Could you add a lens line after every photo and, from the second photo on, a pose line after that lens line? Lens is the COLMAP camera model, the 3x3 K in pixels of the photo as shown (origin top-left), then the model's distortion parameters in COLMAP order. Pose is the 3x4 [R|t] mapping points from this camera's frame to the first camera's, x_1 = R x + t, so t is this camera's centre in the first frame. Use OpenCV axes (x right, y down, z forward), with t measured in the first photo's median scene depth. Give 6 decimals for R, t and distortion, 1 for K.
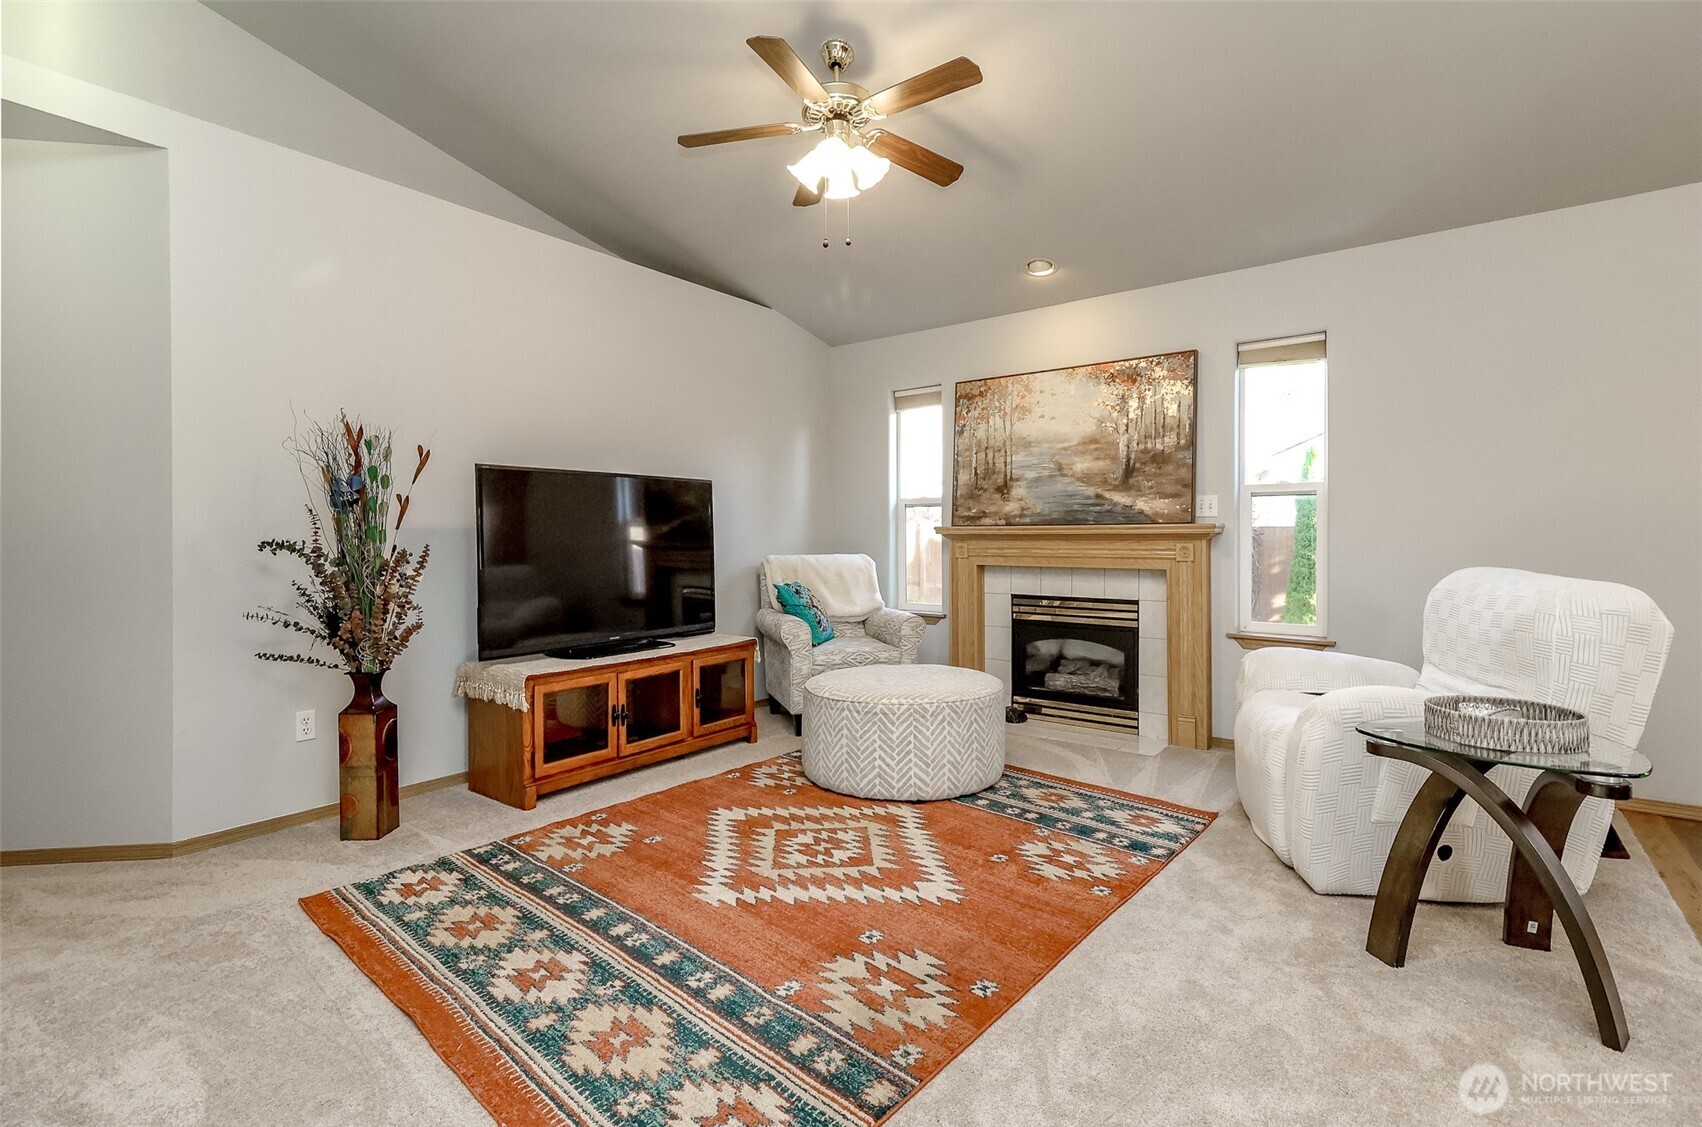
lens RADIAL K [[790.3, 0, 850.6], [0, 790.3, 552.2], [0, 0, 1]] dist [0.002742, 0.000057]
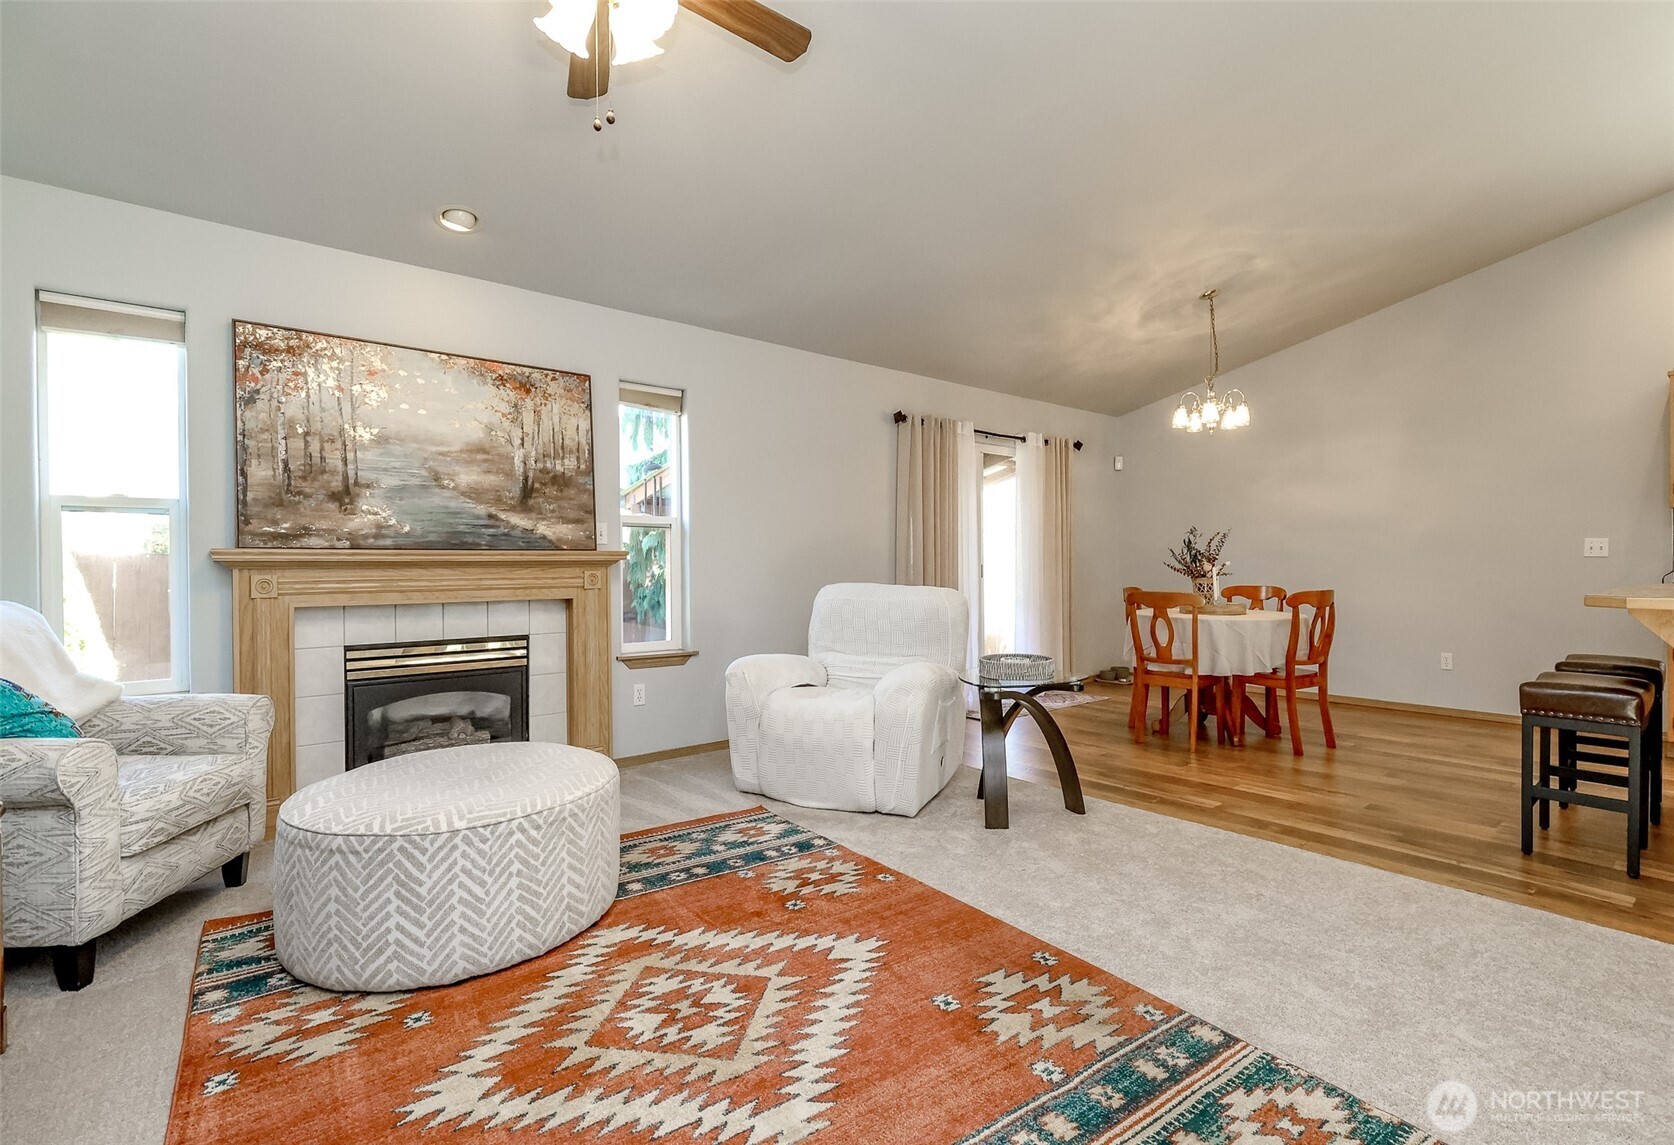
lens RADIAL K [[785.6, 0, 835.2], [0, 785.6, 577.7], [0, 0, 1]] dist [0.001572, 0.000370]
pose [[0.205975, -0.015893, 0.978428, -0.568088], [0.024735, 0.999633, 0.011030, -0.006912], [-0.978245, 0.021929, 0.206292, 0.607257]]
